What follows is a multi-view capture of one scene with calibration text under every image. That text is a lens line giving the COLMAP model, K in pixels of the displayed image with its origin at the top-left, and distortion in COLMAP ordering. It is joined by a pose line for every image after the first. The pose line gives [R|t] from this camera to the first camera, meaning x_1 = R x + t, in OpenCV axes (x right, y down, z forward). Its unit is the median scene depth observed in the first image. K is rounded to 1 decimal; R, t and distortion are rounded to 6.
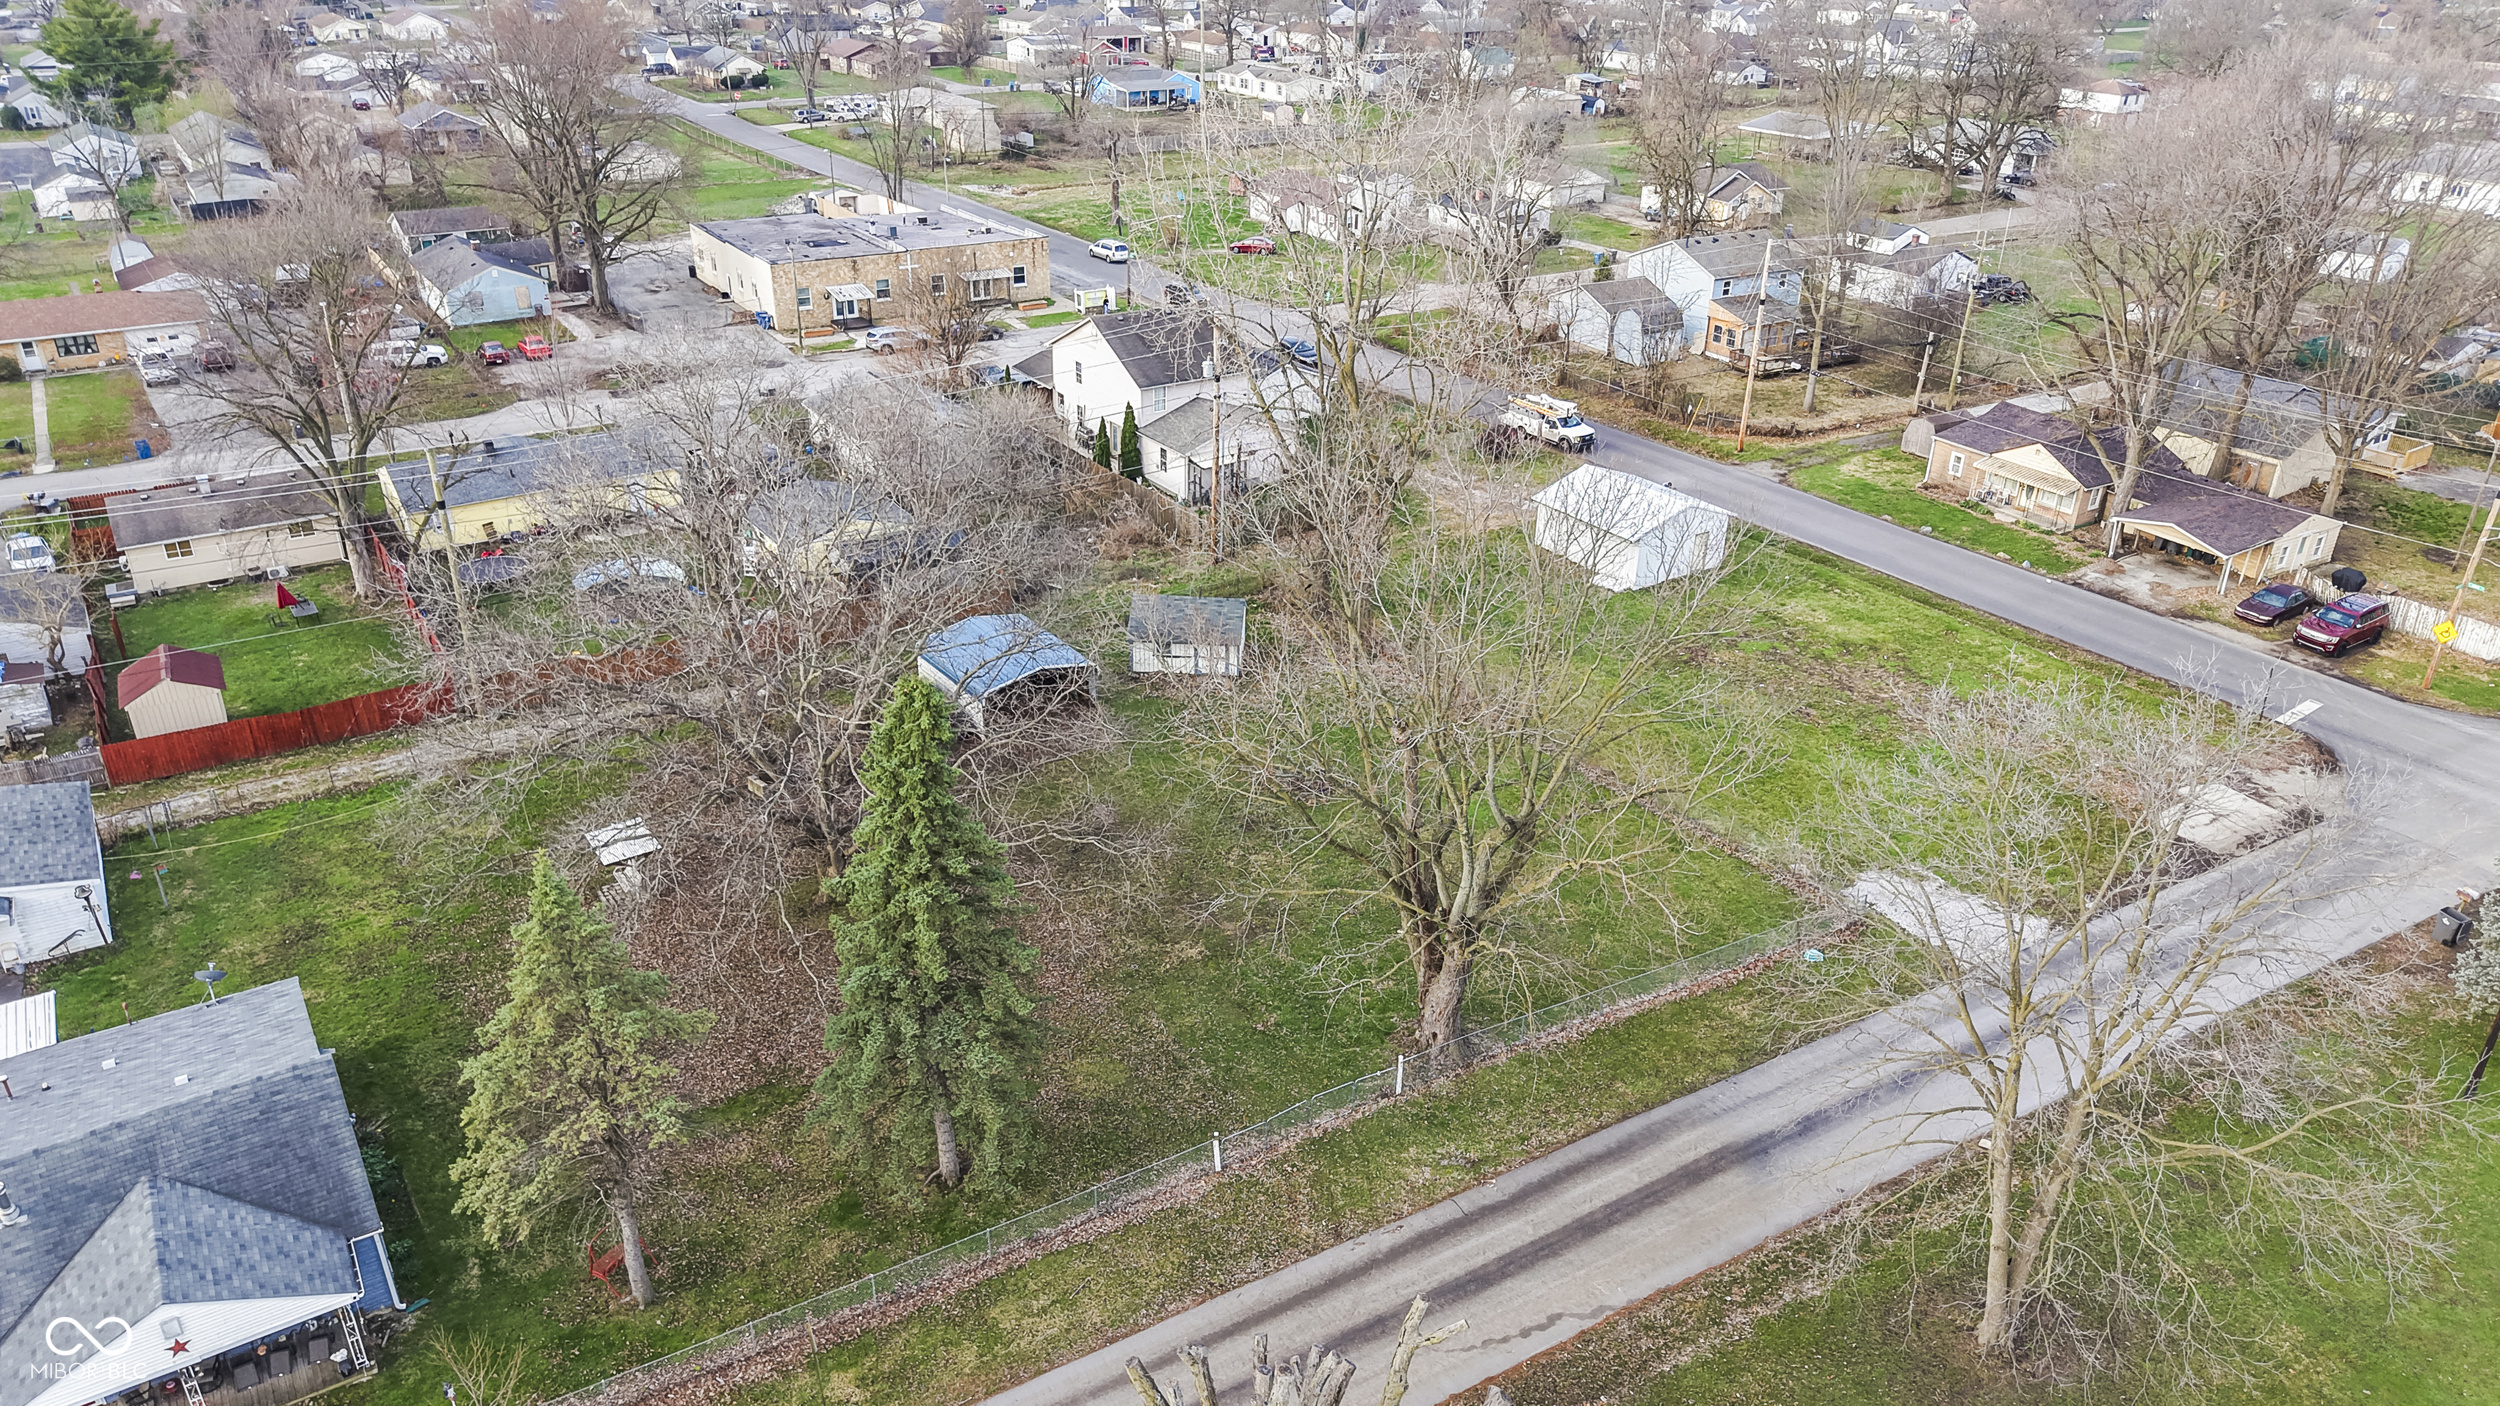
lens RADIAL K [[1679.2, 0, 1235.6], [0, 1679.2, 704.7], [0, 0, 1]] dist [0.039756, -0.055739]
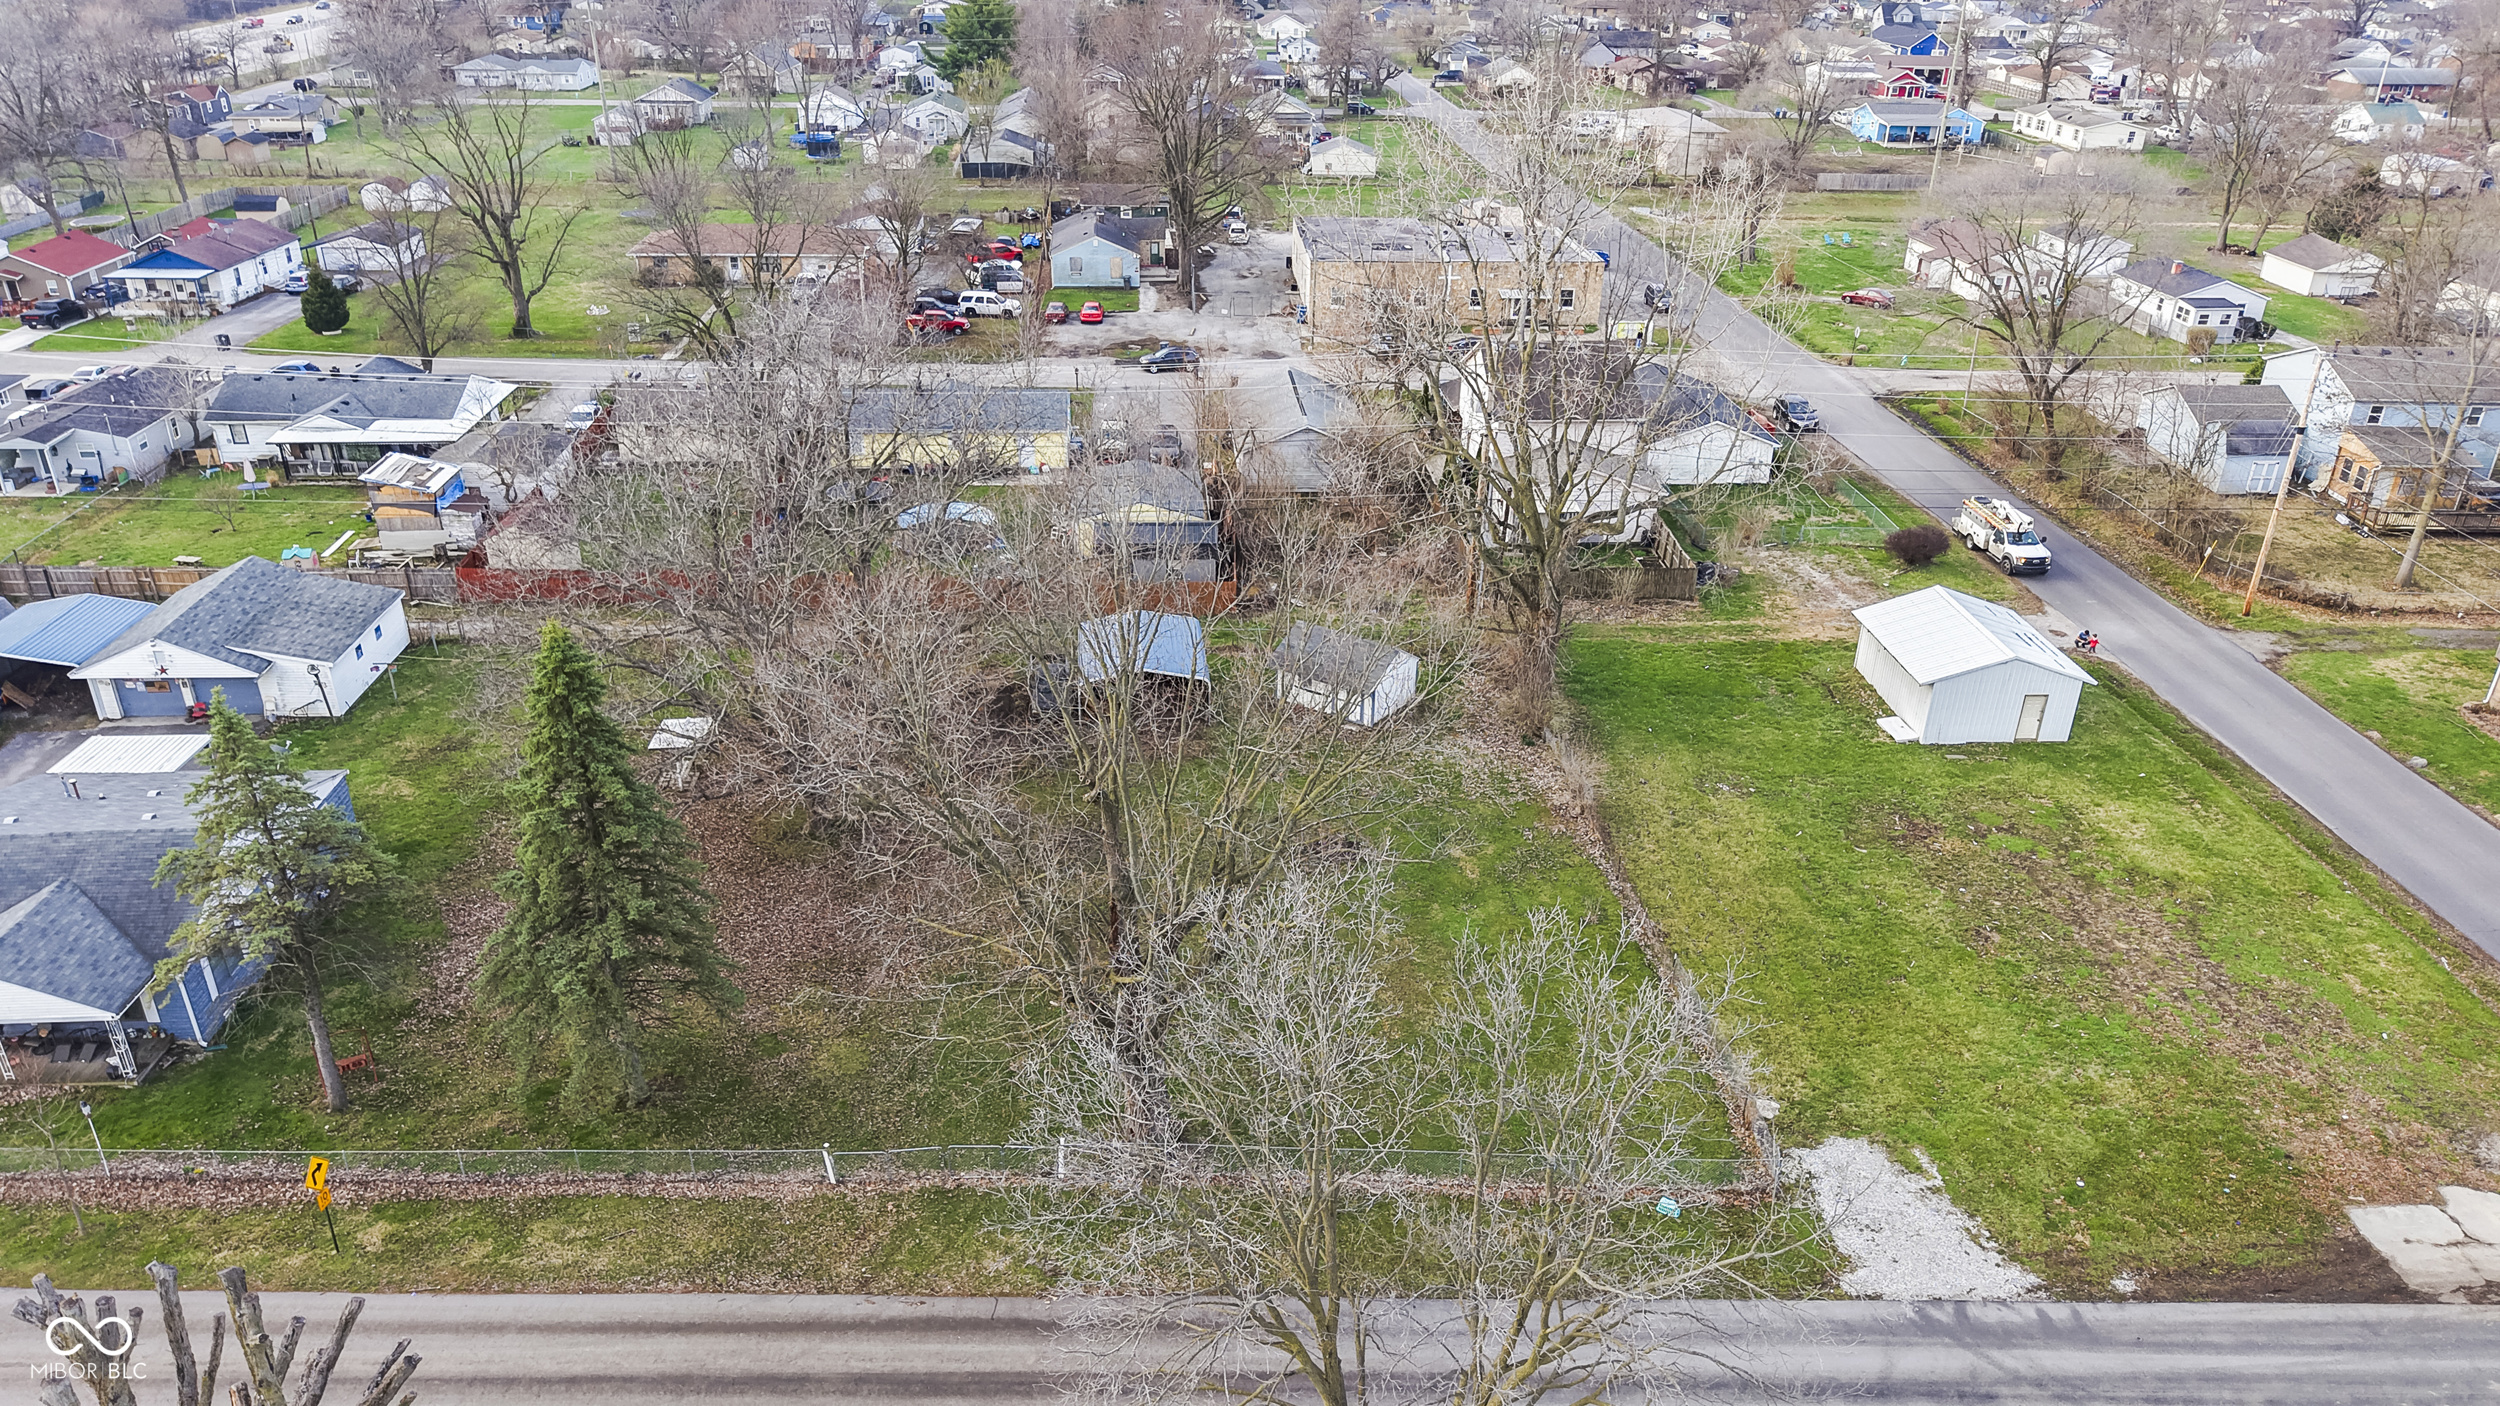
lens RADIAL K [[1679.2, 0, 1235.6], [0, 1679.2, 704.7], [0, 0, 1]] dist [0.039756, -0.055739]
pose [[0.868165, 0.220839, -0.444432, 0.250916], [-0.225583, 0.973276, 0.042964, -0.038098], [0.442043, 0.062957, 0.894782, 0.096043]]
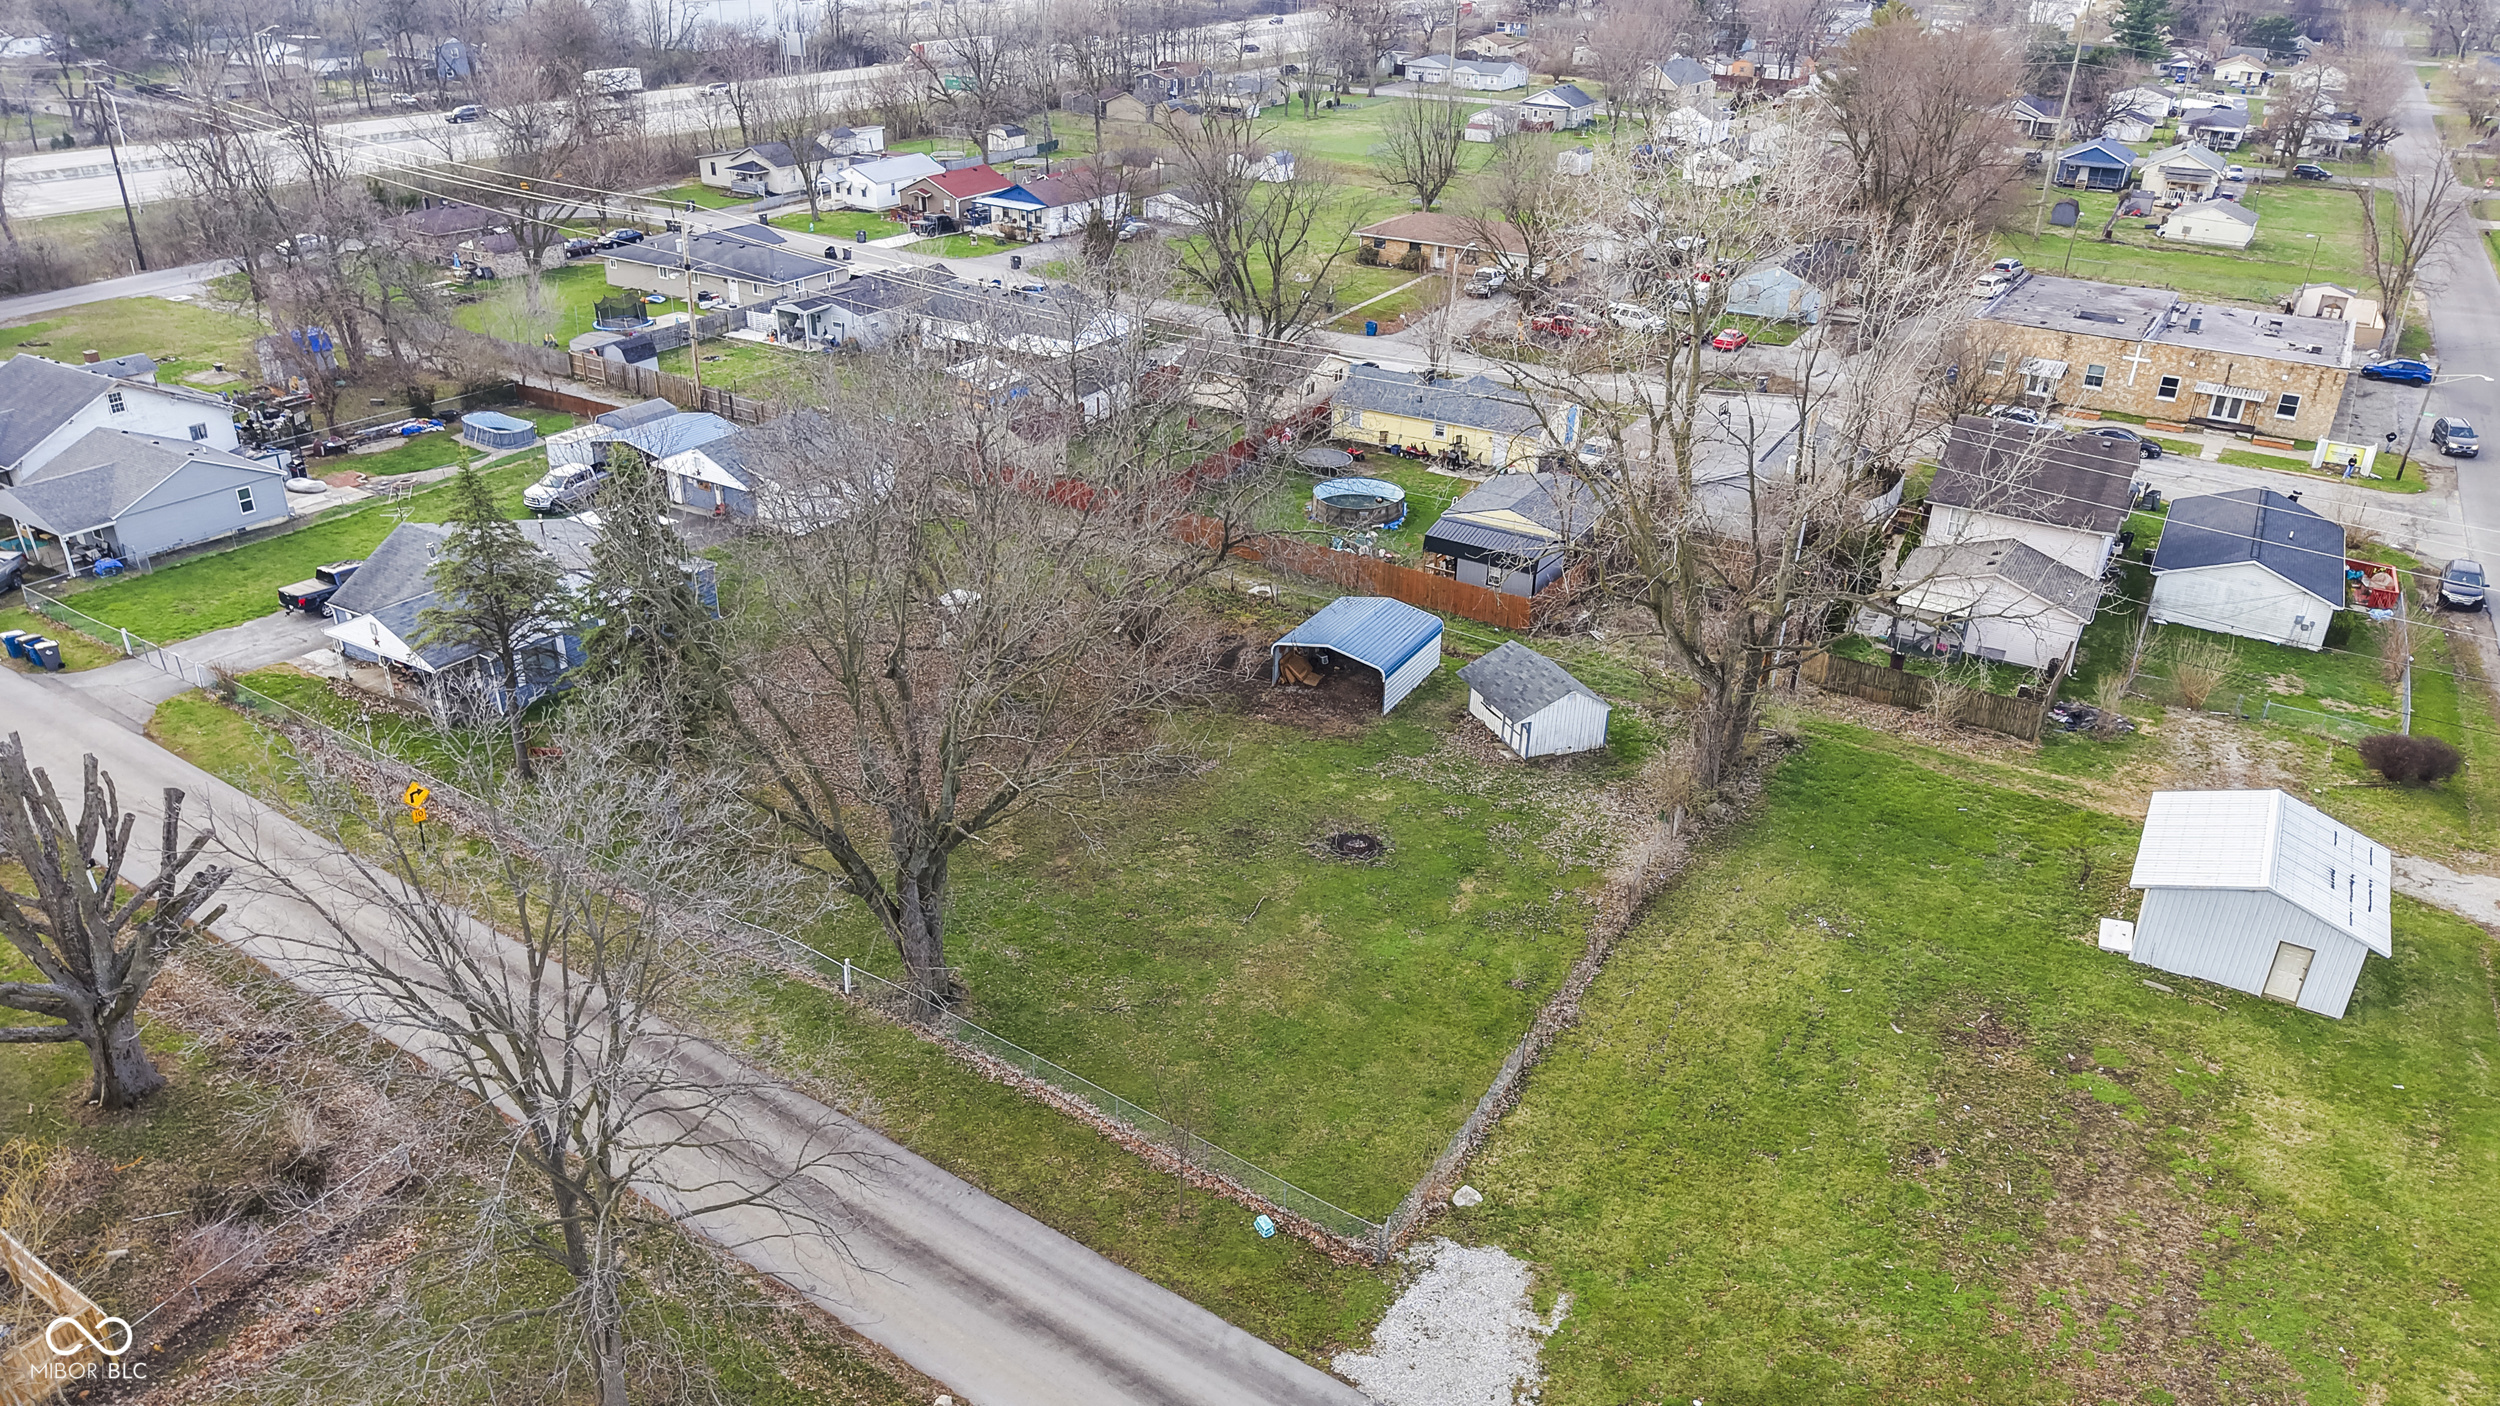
lens RADIAL K [[1679.2, 0, 1235.6], [0, 1679.2, 704.7], [0, 0, 1]] dist [0.039756, -0.055739]
pose [[0.438204, 0.397186, -0.806362, 0.471349], [-0.415572, 0.884969, 0.210069, -0.122385], [0.797043, 0.243049, 0.552857, 0.266237]]
